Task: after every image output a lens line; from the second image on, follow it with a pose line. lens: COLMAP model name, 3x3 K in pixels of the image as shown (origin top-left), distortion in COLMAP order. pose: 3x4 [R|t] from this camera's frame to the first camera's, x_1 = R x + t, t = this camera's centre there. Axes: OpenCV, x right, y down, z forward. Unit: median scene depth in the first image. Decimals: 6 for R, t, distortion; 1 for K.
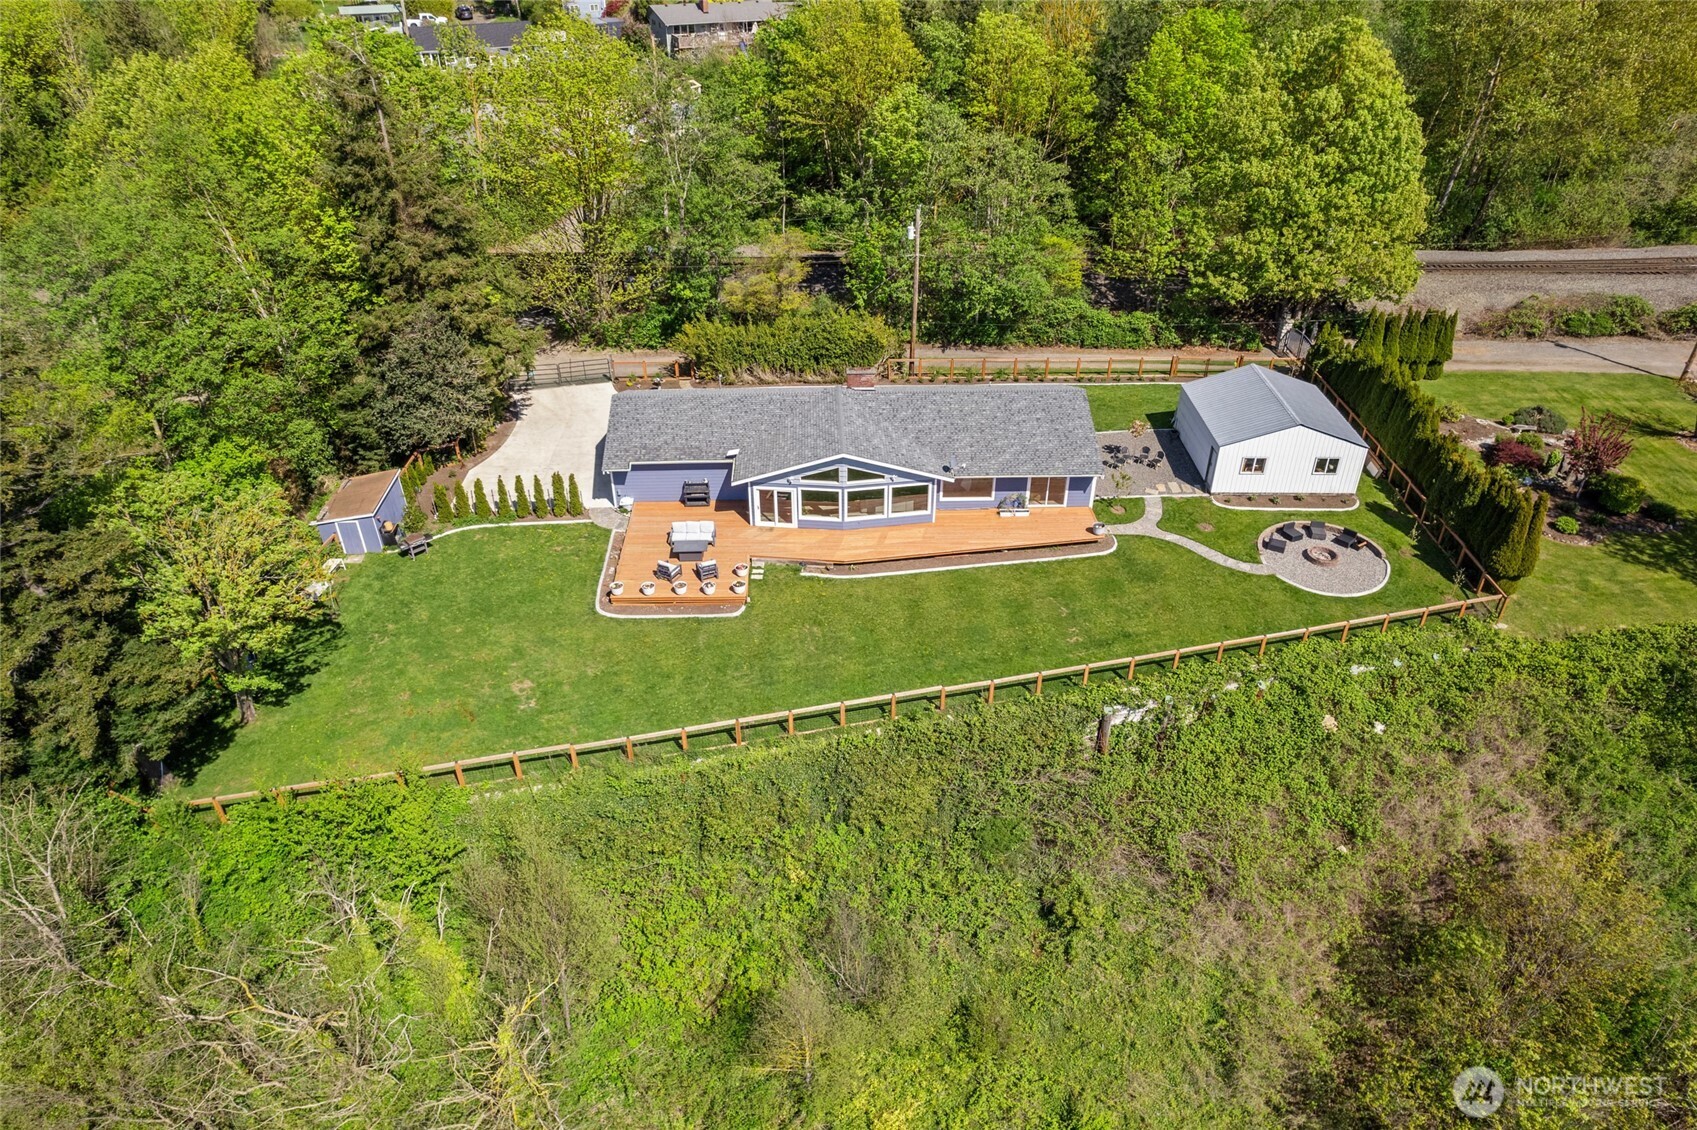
lens RADIAL K [[1104.9, 0, 848.5], [0, 1104.9, 565.0], [0, 0, 1]] dist [-0.054318, -0.000058]
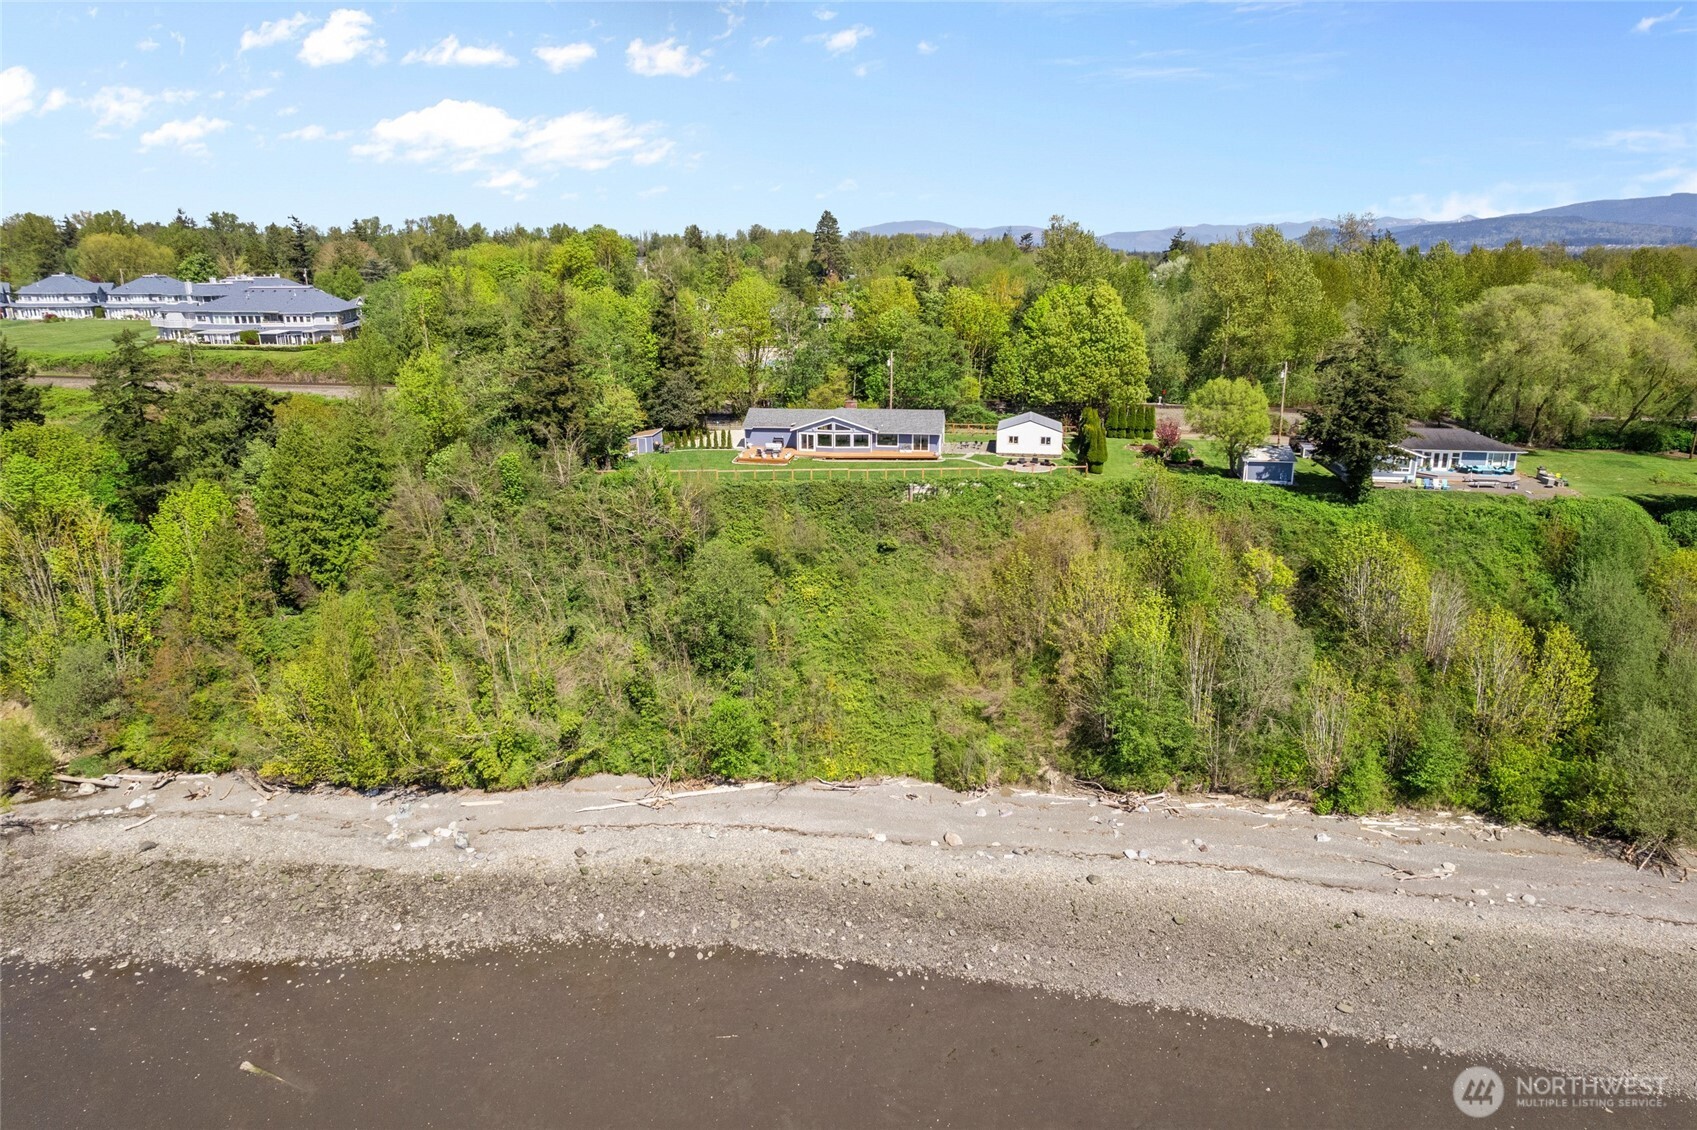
lens RADIAL K [[1104.9, 0, 848.5], [0, 1104.9, 565.0], [0, 0, 1]] dist [-0.054318, -0.000058]
pose [[0.984995, 0.045131, -0.166577, 0.431266], [-0.093019, 0.951838, -0.292151, 0.886899], [0.145369, 0.303263, 0.941753, -1.185147]]
